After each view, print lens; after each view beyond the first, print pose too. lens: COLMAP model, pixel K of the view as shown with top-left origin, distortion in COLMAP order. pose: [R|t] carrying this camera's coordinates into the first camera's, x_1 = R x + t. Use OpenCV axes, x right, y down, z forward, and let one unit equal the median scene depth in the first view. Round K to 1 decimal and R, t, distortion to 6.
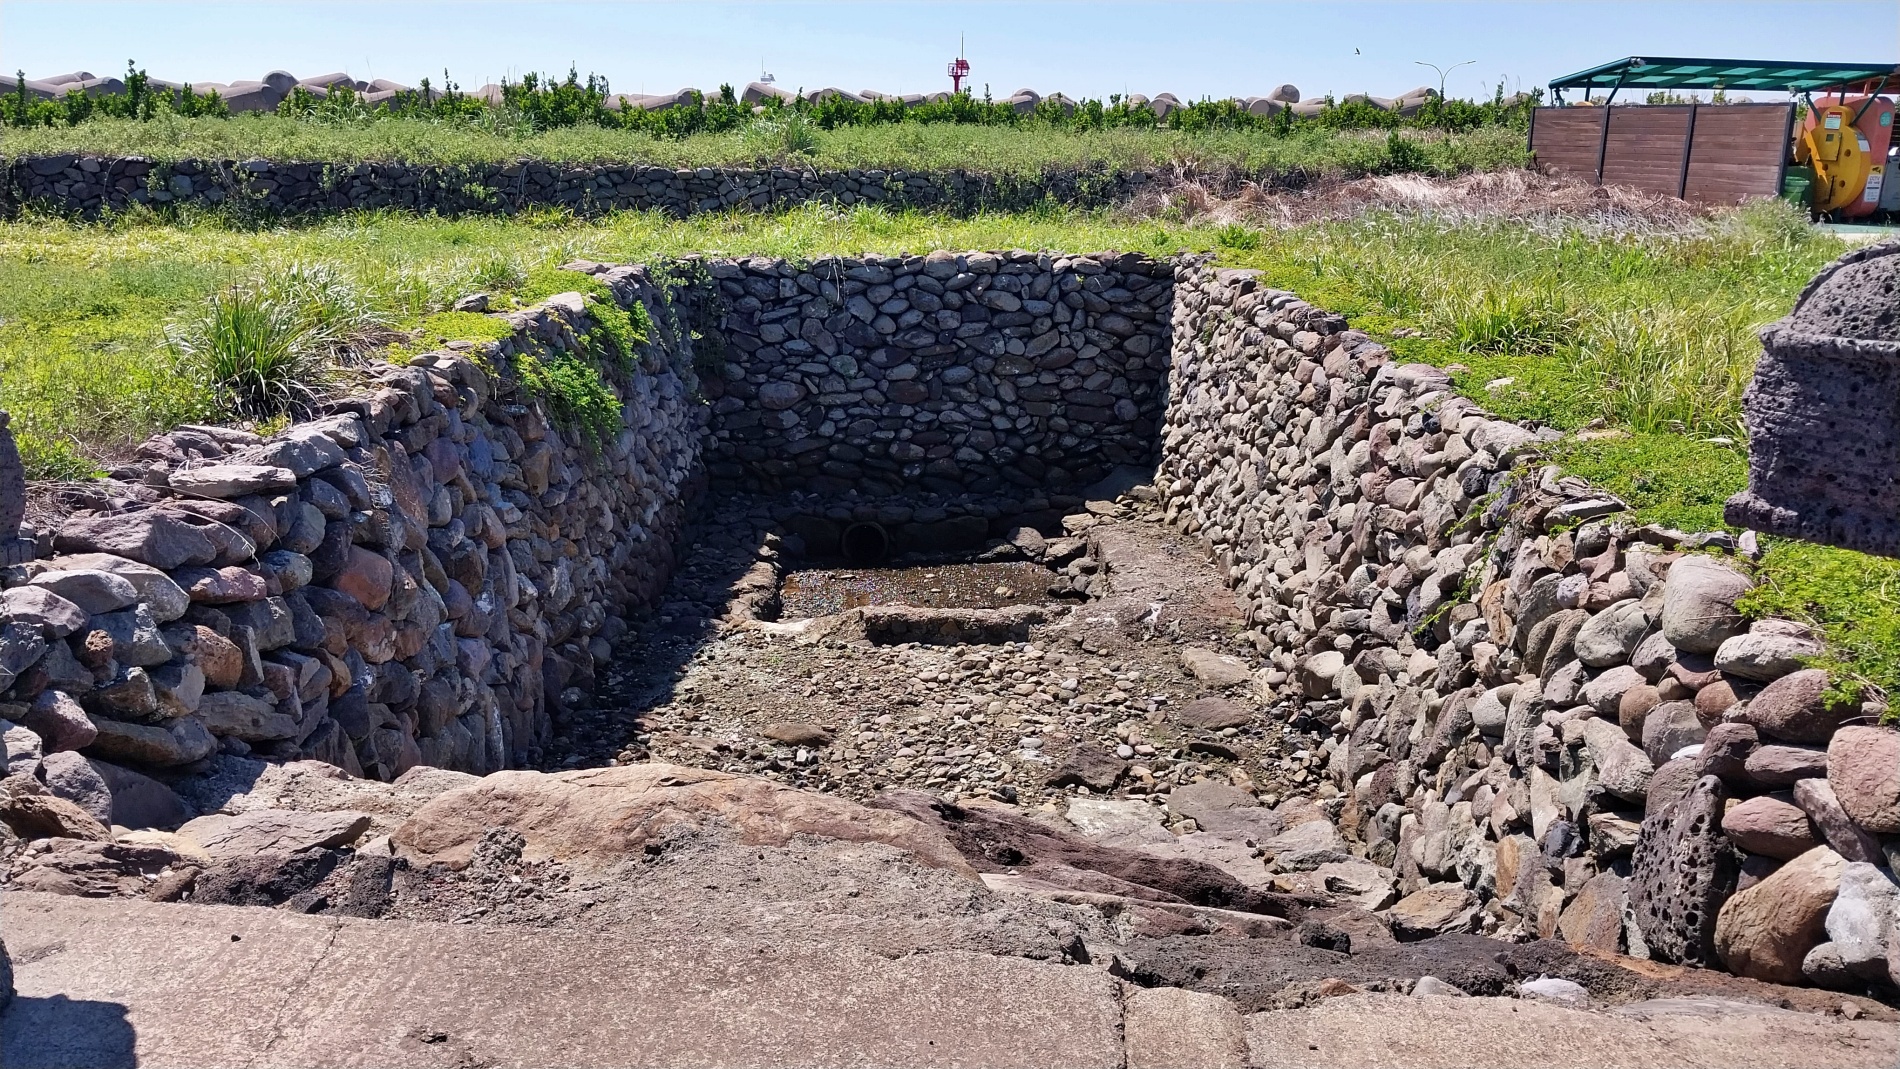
lens RADIAL K [[1485.1, 0, 950.0], [0, 1485.1, 534.5], [0, 0, 1]] dist [0.122166, -0.154342]
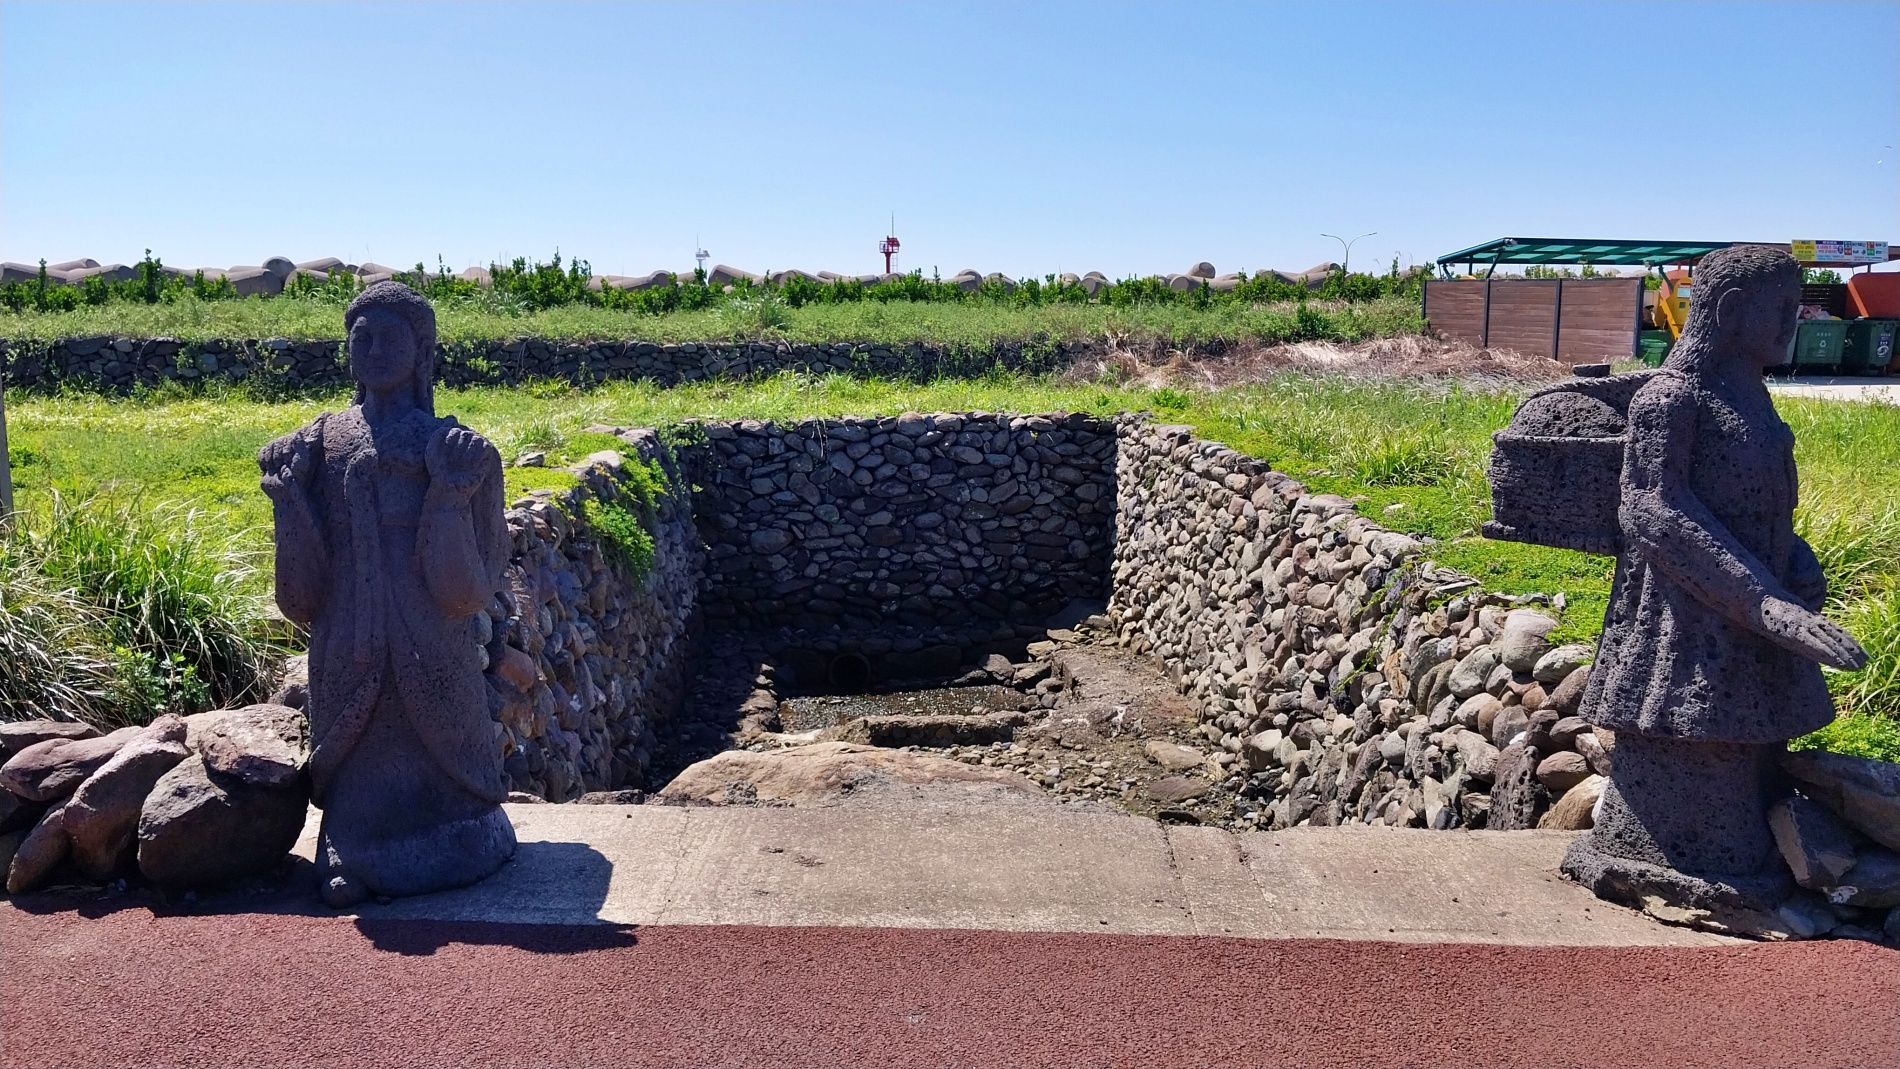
lens RADIAL K [[1462.3, 0, 980.2], [0, 1462.3, 534.1], [0, 0, 1]] dist [0.189350, -0.202460]
pose [[0.997804, -0.019196, 0.063388, -0.028401], [0.025836, 0.994067, -0.105653, 0.021597], [-0.060984, 0.107058, 0.992381, -0.100857]]
